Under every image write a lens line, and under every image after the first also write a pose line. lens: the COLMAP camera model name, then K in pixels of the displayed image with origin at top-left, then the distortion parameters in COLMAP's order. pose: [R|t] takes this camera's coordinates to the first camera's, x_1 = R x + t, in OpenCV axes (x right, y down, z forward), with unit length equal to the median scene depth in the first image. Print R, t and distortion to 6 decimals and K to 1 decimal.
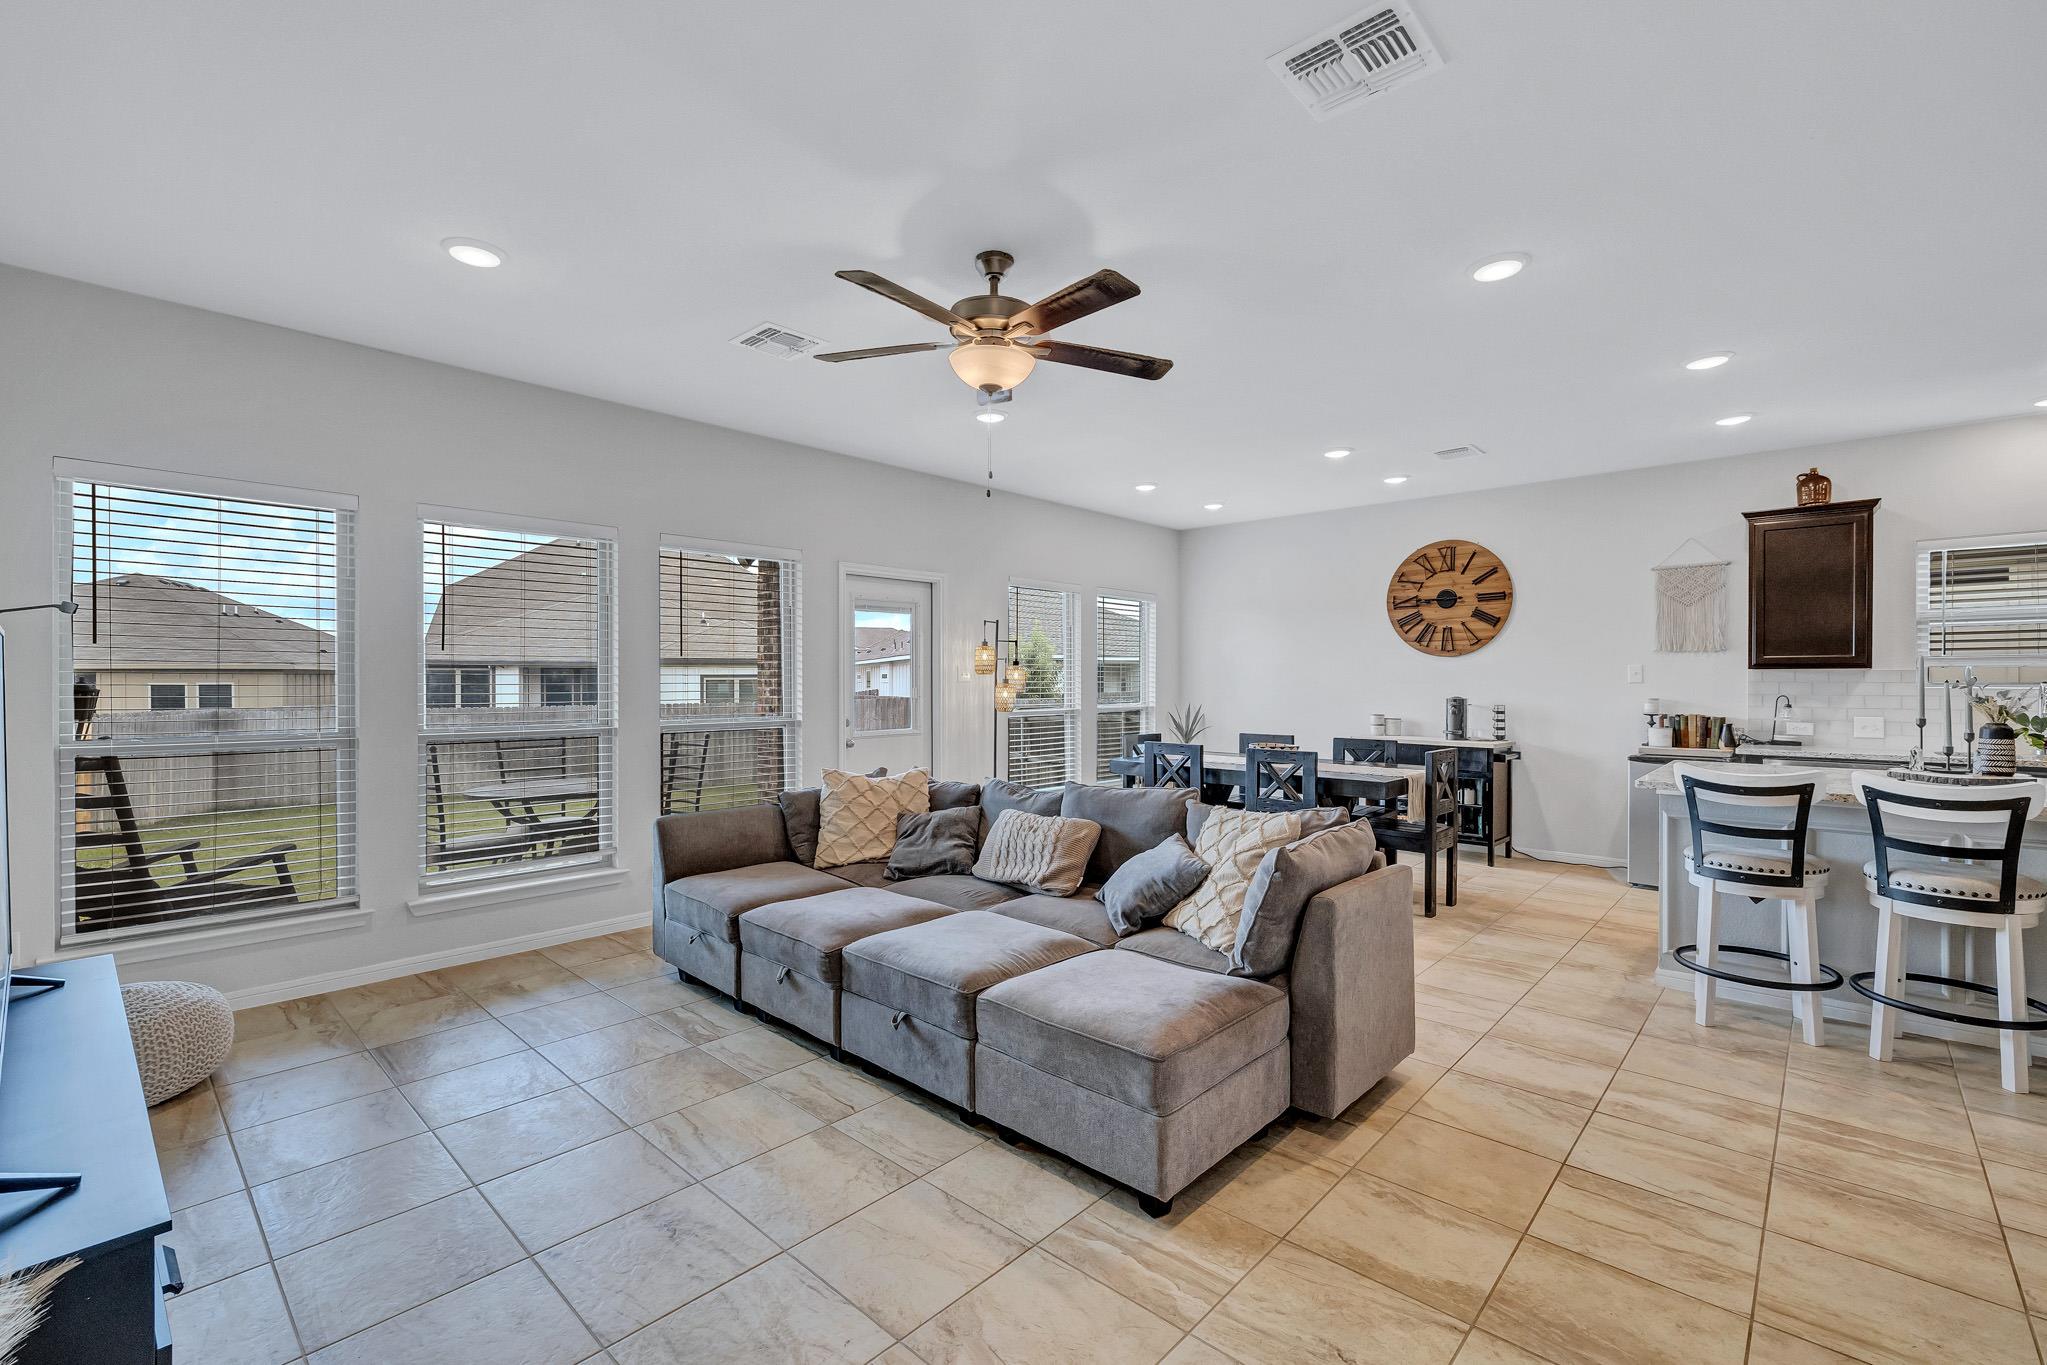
lens RADIAL K [[866.1, 0, 1016.0], [0, 866.1, 681.1], [0, 0, 1]] dist [0.006068, -0.001704]
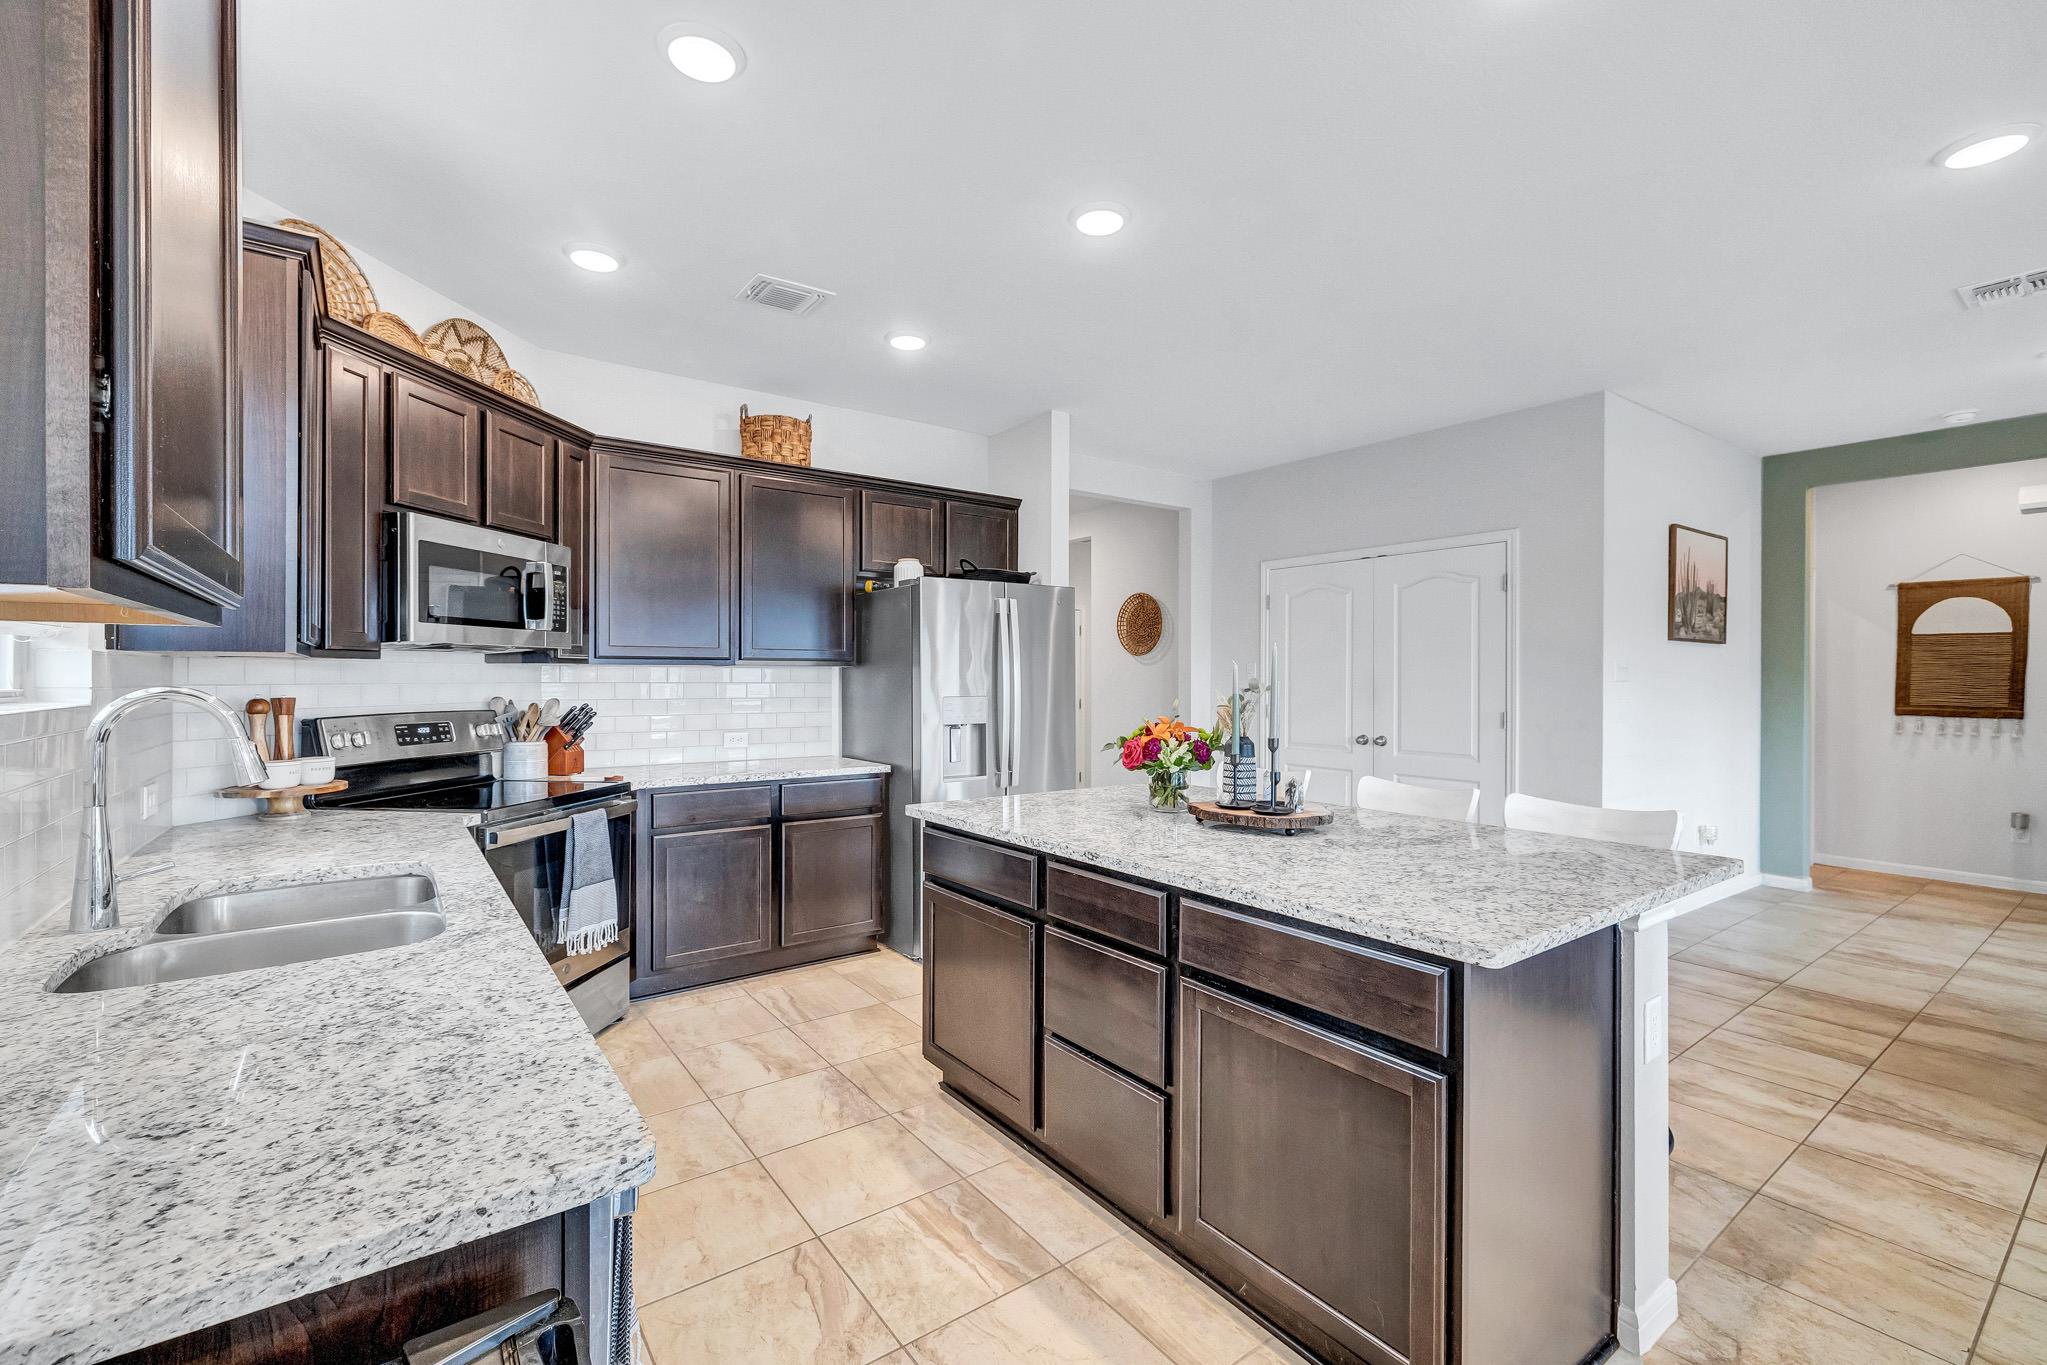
lens RADIAL K [[866.1, 0, 1010.0], [0, 866.1, 682.2], [0, 0, 1]] dist [0.006068, -0.001704]
pose [[-0.981063, -0.001836, 0.193682, 0.685209], [-0.001365, 0.999996, 0.002567, -0.001506], [-0.193686, 0.002254, -0.981061, 1.055174]]
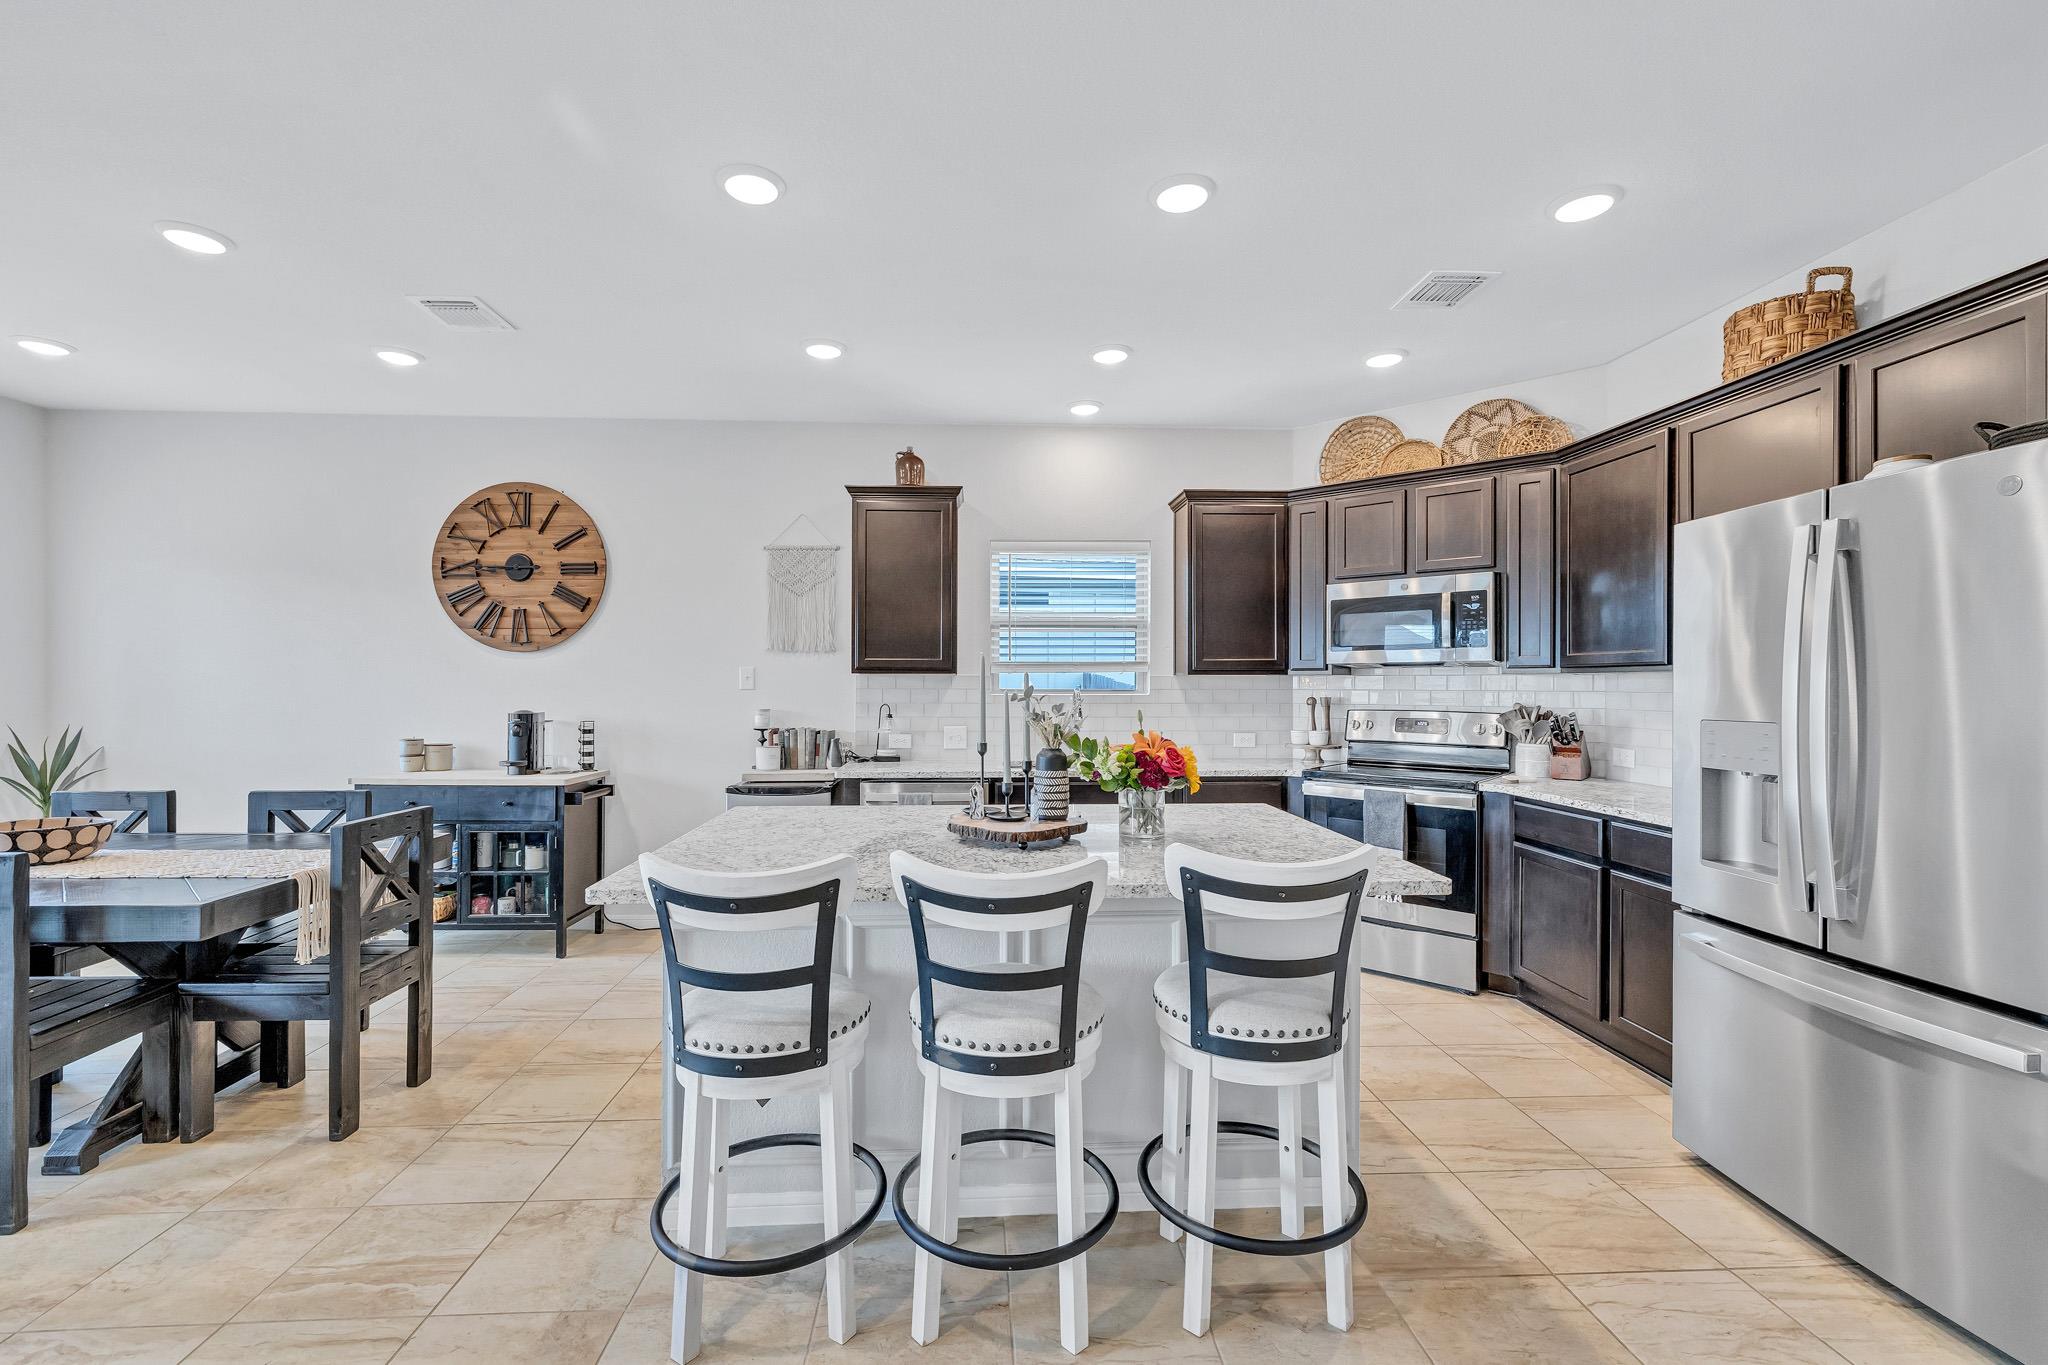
lens RADIAL K [[866.5, 0, 1005.5], [0, 866.5, 684.2], [0, 0, 1]] dist [0.006068, -0.001704]
pose [[0.693324, 0.000346, 0.720626, 0.331705], [-0.001424, 0.999999, 0.000891, -0.004252], [-0.720625, -0.001644, 0.693323, 0.302366]]
